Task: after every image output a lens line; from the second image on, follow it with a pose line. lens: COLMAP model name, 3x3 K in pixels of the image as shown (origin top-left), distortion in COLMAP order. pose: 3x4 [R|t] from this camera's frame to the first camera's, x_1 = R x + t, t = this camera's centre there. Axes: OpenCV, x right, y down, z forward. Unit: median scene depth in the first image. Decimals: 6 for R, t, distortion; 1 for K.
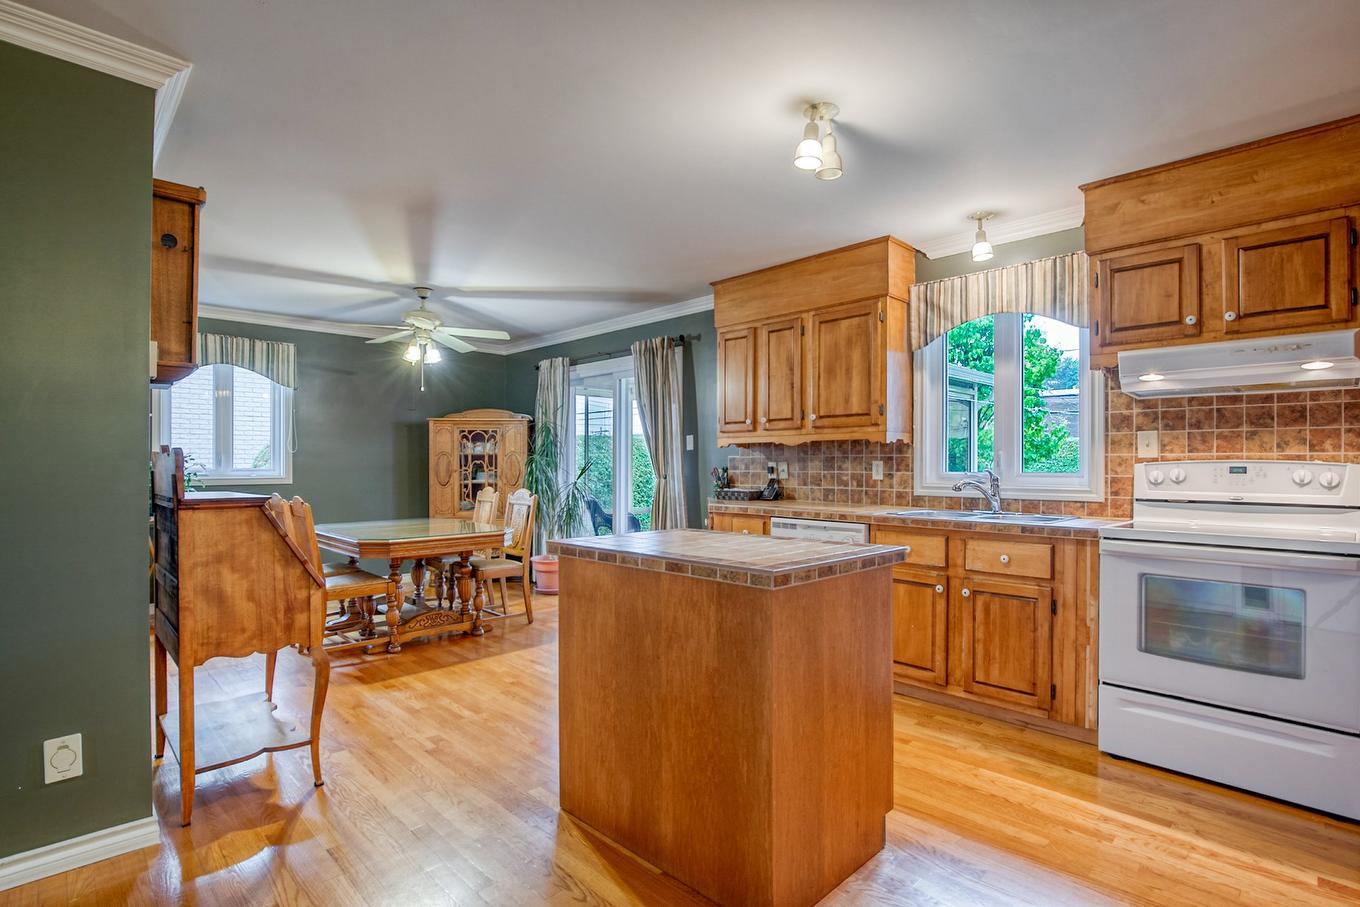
lens RADIAL K [[655.4, 0, 699.0], [0, 655.4, 465.8], [0, 0, 1]] dist [-0.024475, 0.001166]
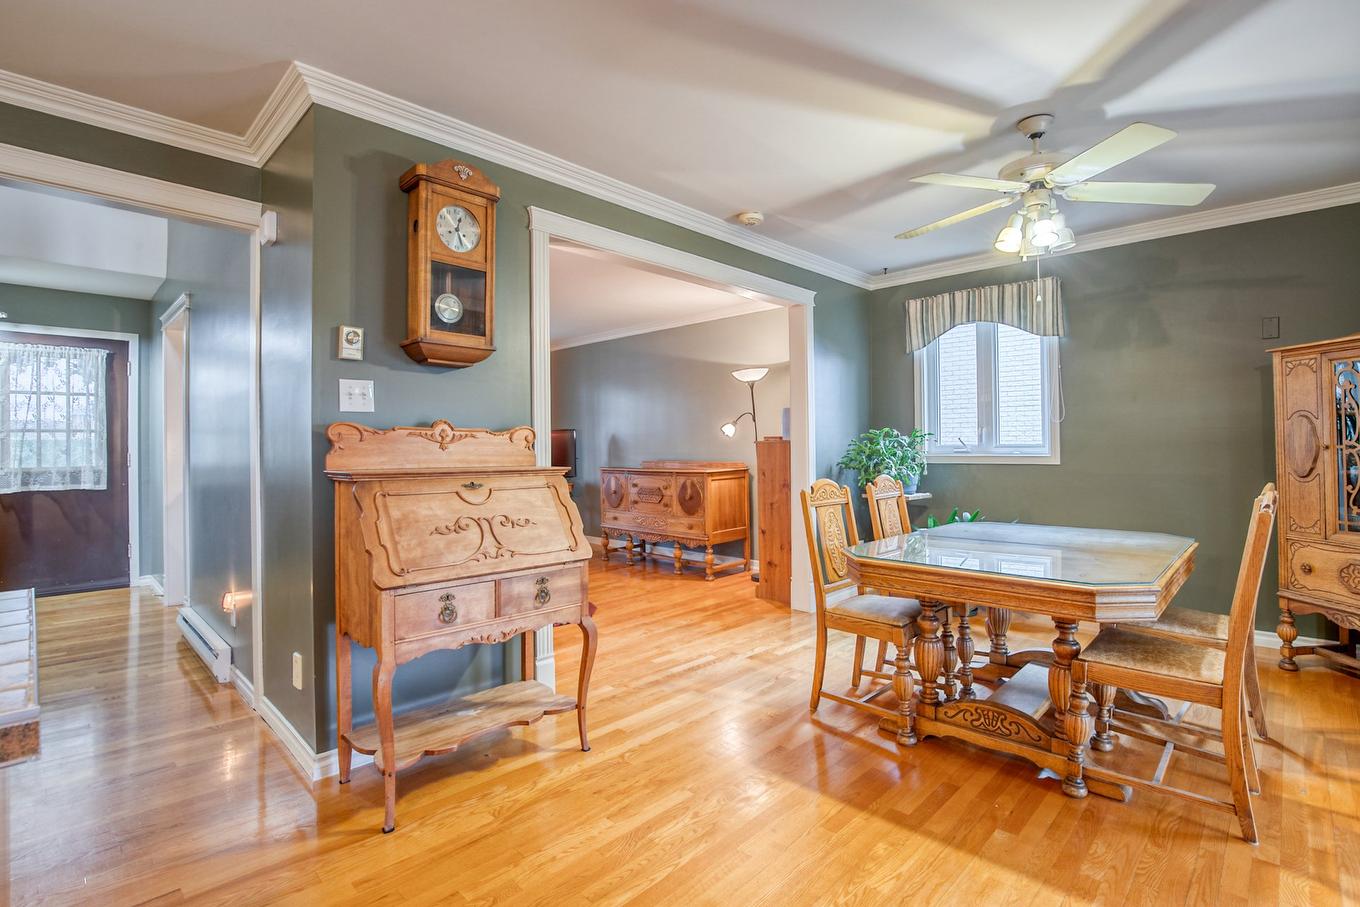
lens RADIAL K [[635.8, 0, 696.6], [0, 635.8, 445.2], [0, 0, 1]] dist [-0.030970, 0.000202]
pose [[0.015326, -0.001651, -0.999881, 0.133864], [0.003371, 0.999993, -0.001599, 0.007883], [0.999877, -0.003346, 0.015331, 0.886449]]
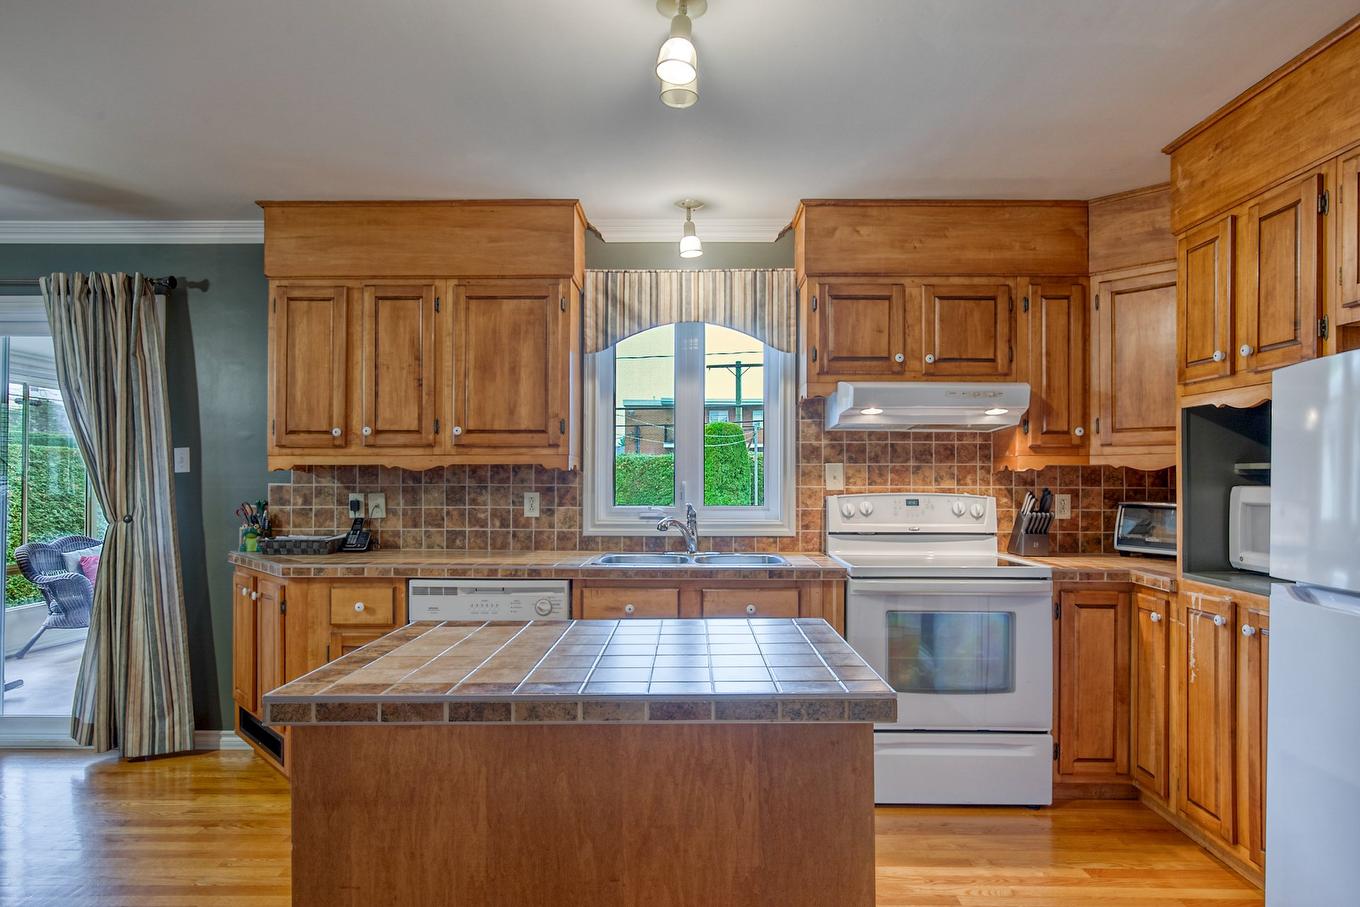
lens RADIAL K [[773.1, 0, 691.3], [0, 773.1, 478.8], [0, 0, 1]] dist [-0.007206, -0.000971]
pose [[0.716455, 0.002449, 0.697629, -0.239130], [0.001602, 0.999985, -0.005156, -0.019742], [-0.697632, 0.004812, 0.716440, 0.251604]]
